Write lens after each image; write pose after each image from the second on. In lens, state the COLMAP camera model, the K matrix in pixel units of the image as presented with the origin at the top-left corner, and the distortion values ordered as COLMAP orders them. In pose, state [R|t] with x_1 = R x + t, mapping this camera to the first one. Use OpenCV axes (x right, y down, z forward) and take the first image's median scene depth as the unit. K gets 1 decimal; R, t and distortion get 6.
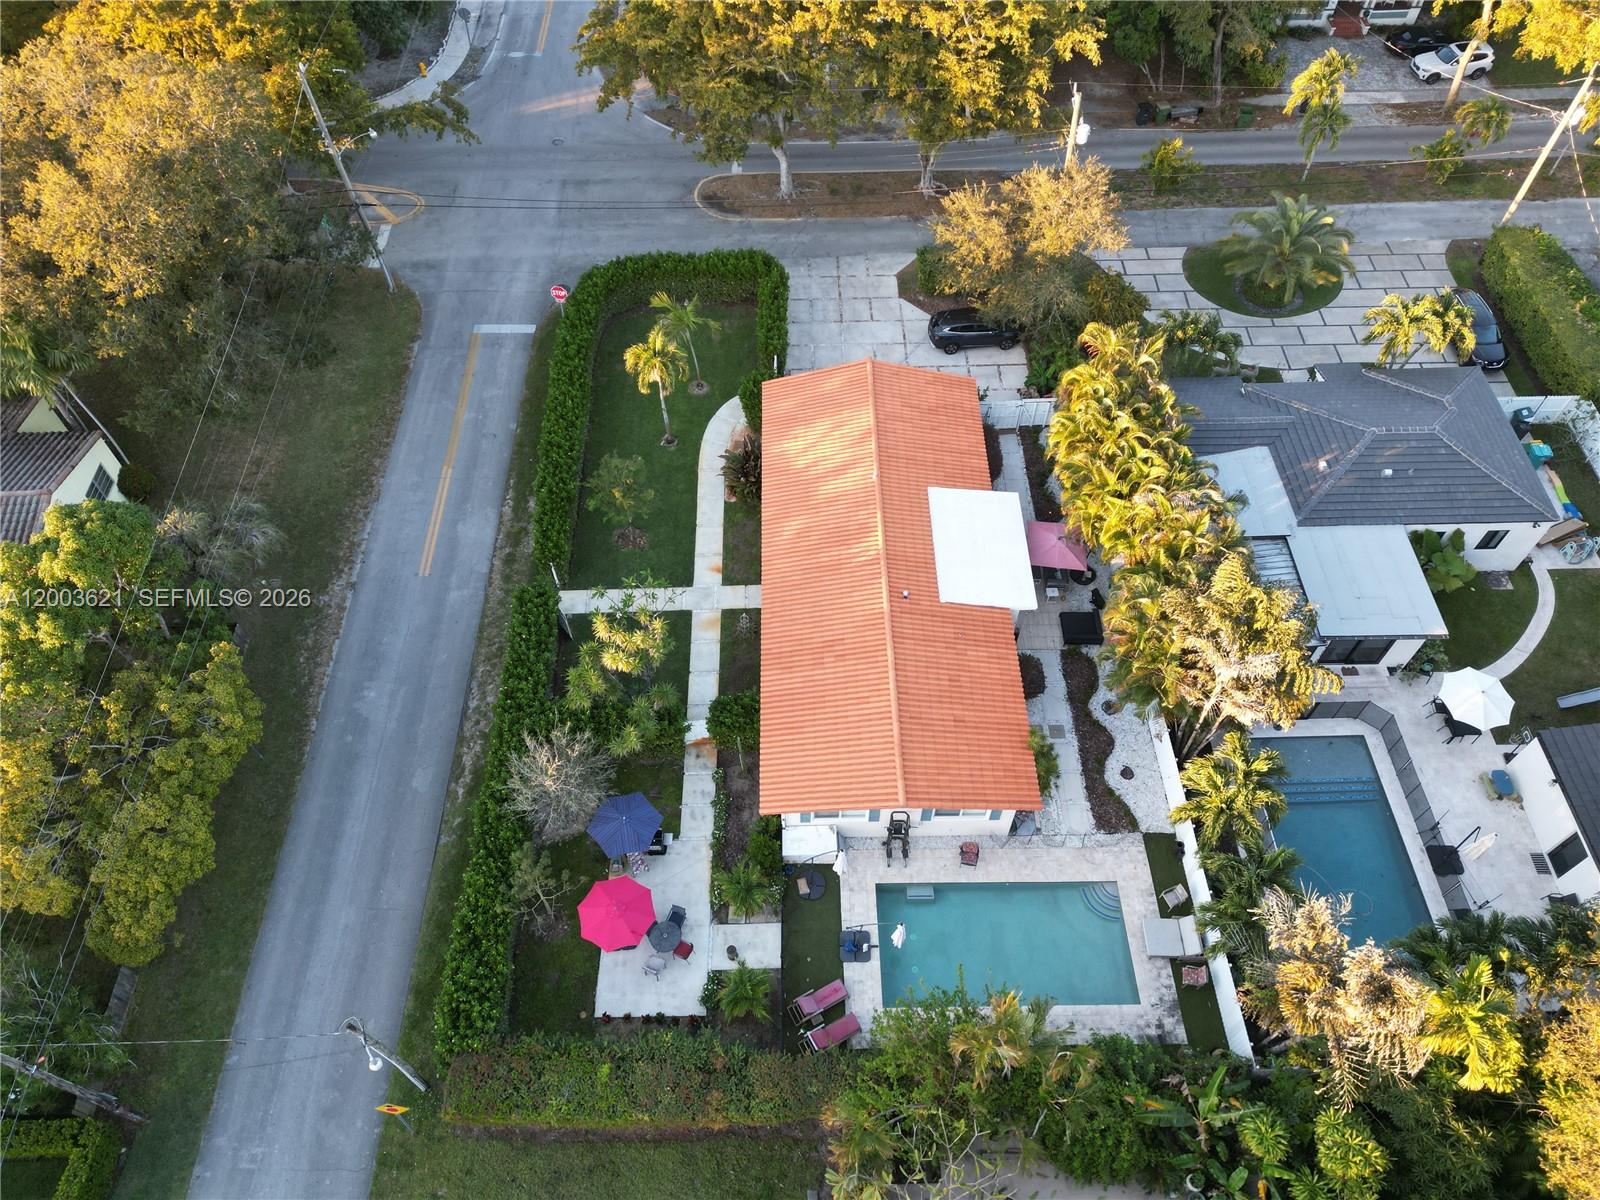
lens RADIAL K [[1112.8, 0, 800.0], [0, 1112.8, 600.0], [0, 0, 1]] dist [0.097269, -0.095557]
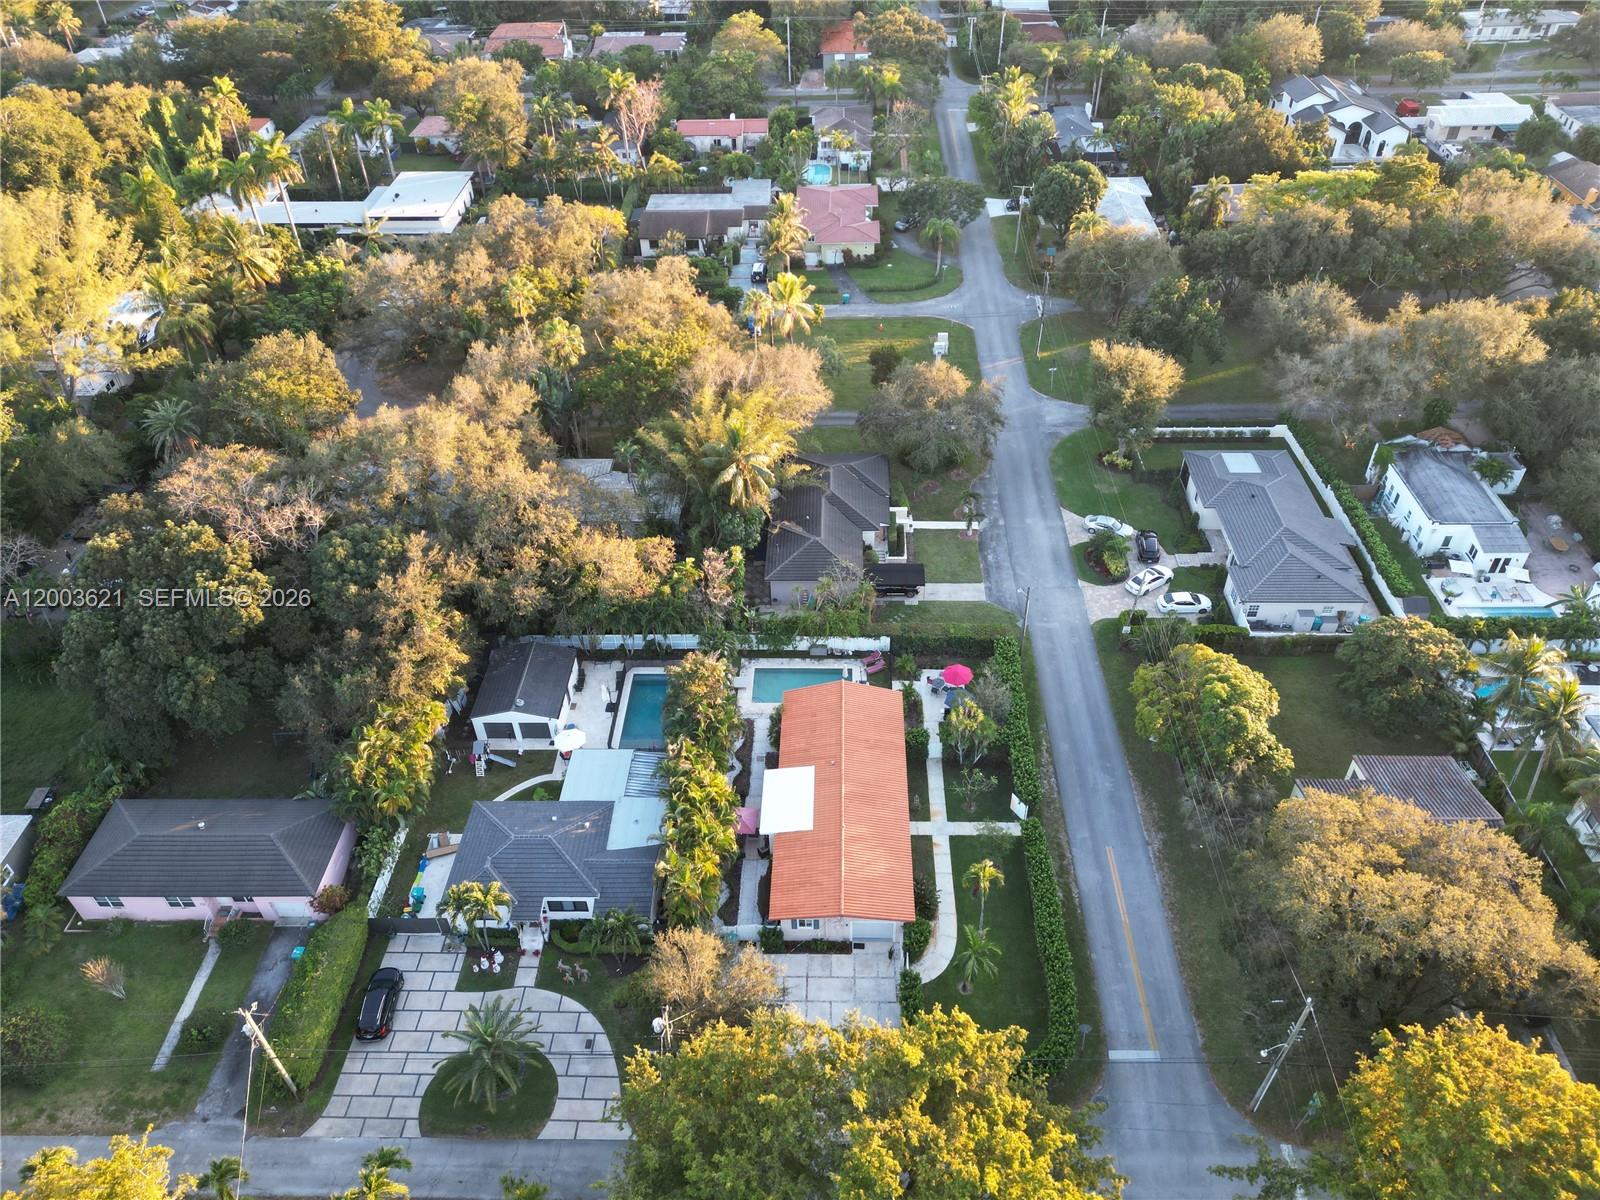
lens RADIAL K [[1127.6, 0, 805.4], [0, 1127.6, 578.1], [0, 0, 1]] dist [0.100516, -0.099995]
pose [[-0.998676, -0.007251, 0.050930, 0.039622], [0.051260, -0.056482, 0.997087, -1.778678], [-0.004353, 0.998377, 0.056779, 0.505692]]
